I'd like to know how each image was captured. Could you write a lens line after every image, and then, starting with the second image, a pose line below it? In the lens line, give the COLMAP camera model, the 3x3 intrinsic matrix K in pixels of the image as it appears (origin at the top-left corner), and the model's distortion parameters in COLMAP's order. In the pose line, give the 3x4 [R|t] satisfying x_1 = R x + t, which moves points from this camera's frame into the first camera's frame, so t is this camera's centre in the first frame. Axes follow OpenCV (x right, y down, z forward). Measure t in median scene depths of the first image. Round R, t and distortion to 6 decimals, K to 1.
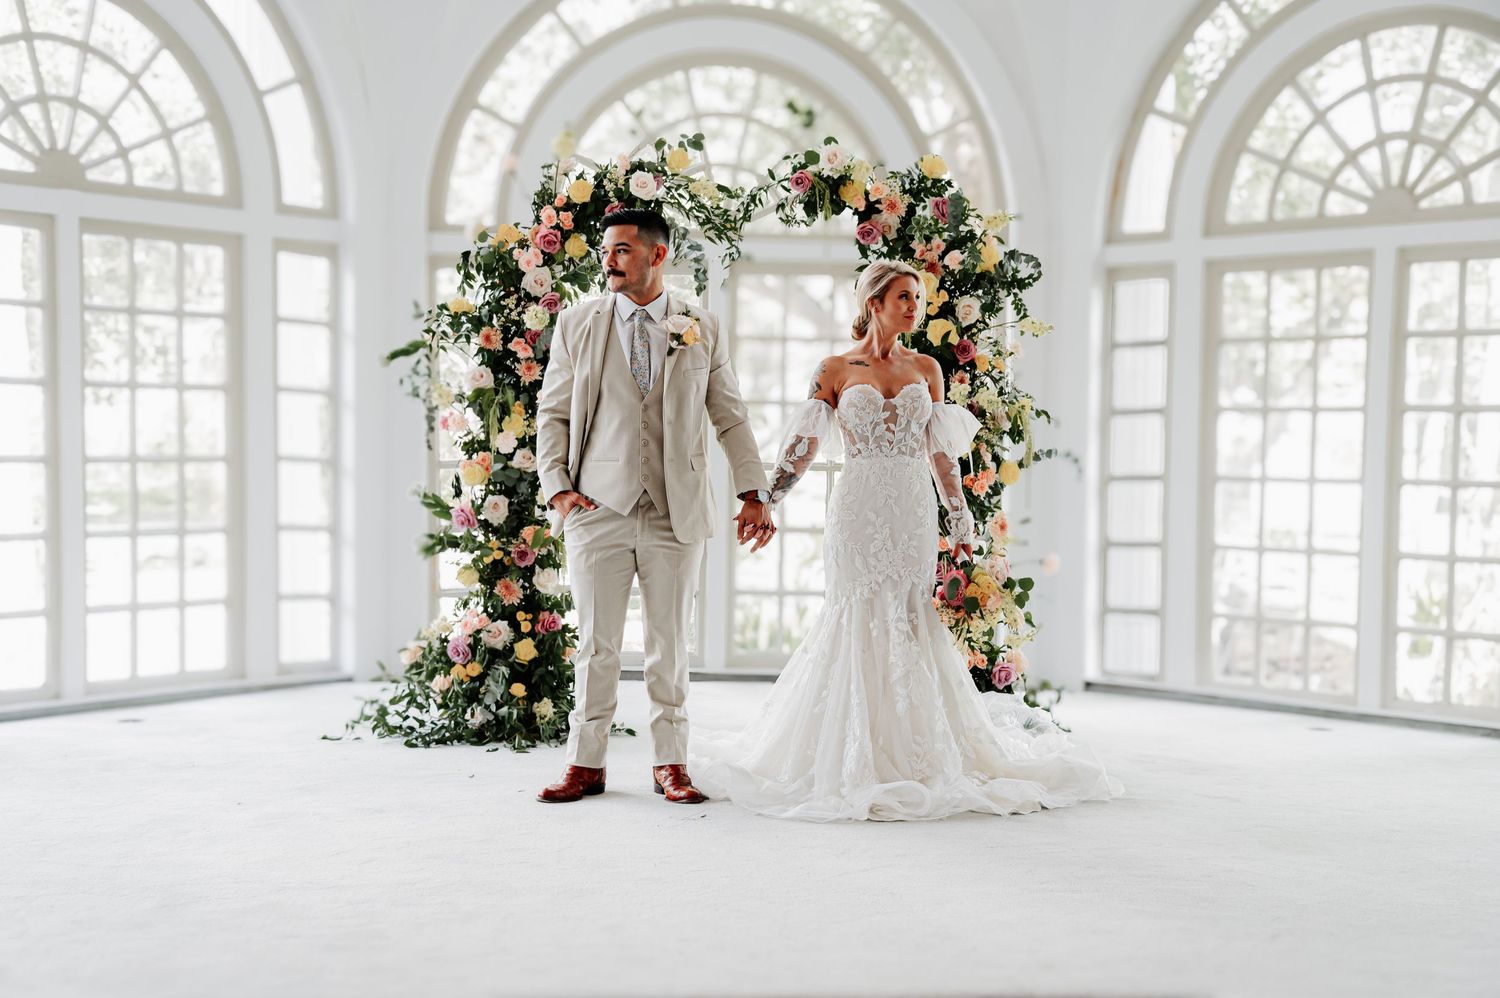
lens RADIAL K [[1961.5, 0, 735.1], [0, 1961.5, 523.5], [0, 0, 1]] dist [0.036722, 0.007972]
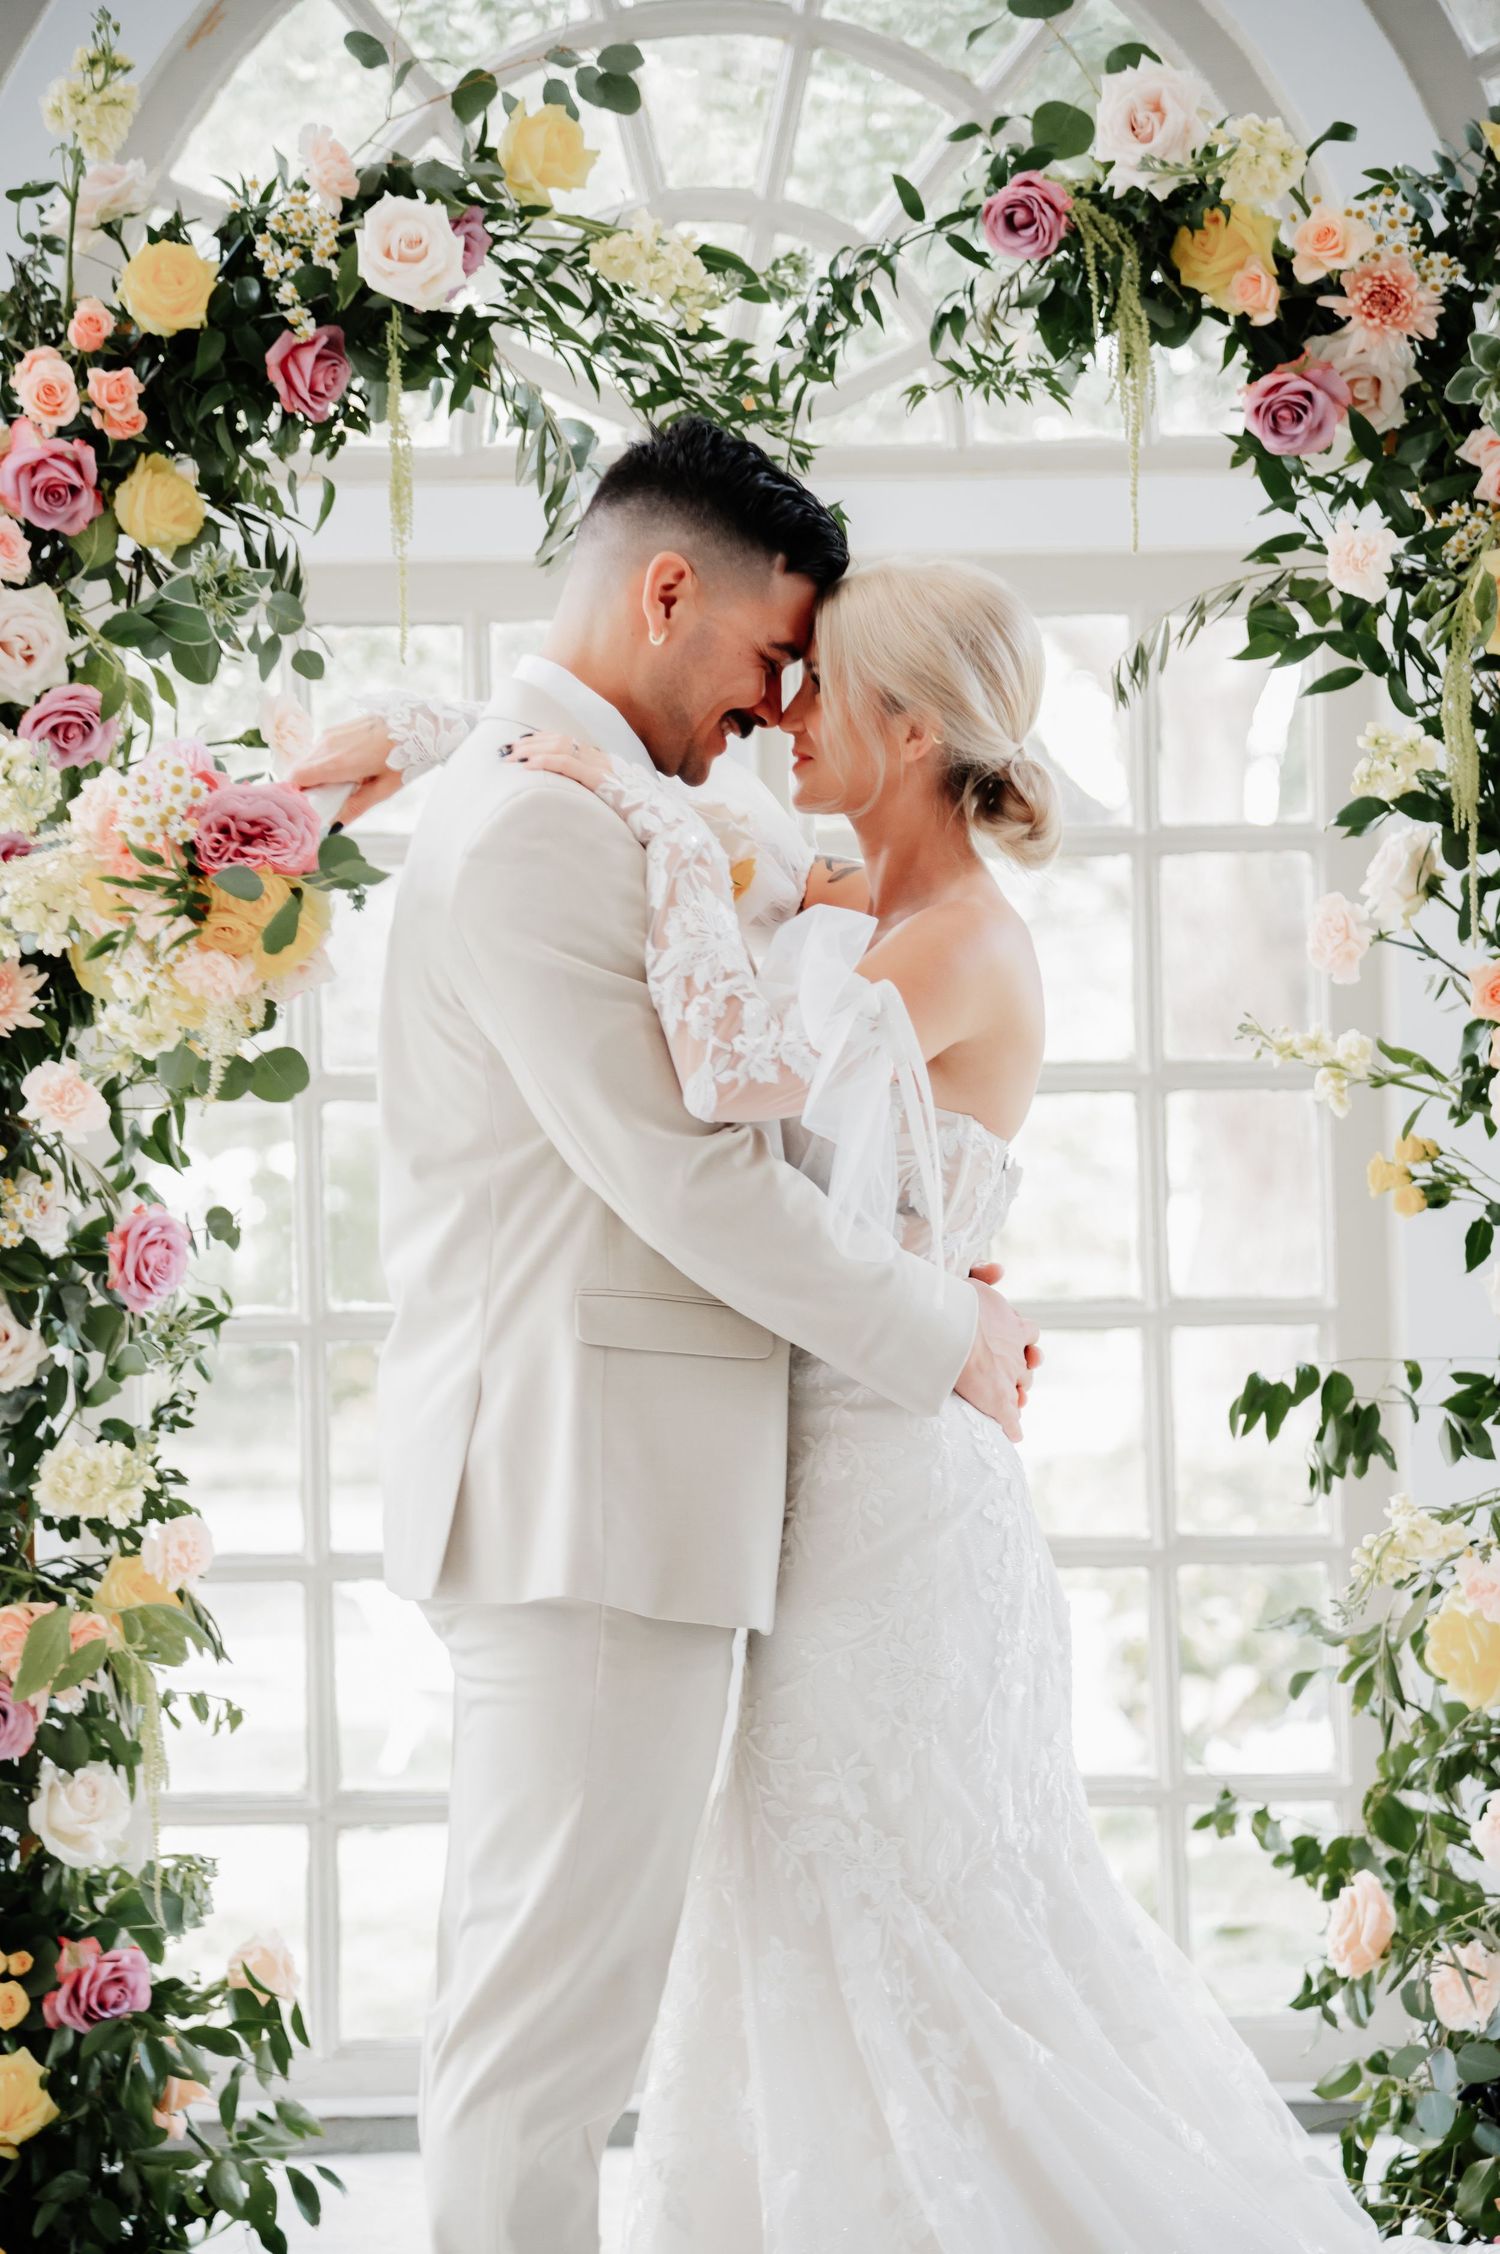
lens RADIAL K [[6360.4, 0, 746.8], [0, 6360.4, 1155.8], [0, 0, 1]] dist [0.386605, -0.711233]
pose [[0.999284, -0.037742, -0.002722, -0.005176], [0.037553, 0.997977, -0.051308, -0.010344], [0.004653, 0.051169, 0.998679, 0.168652]]
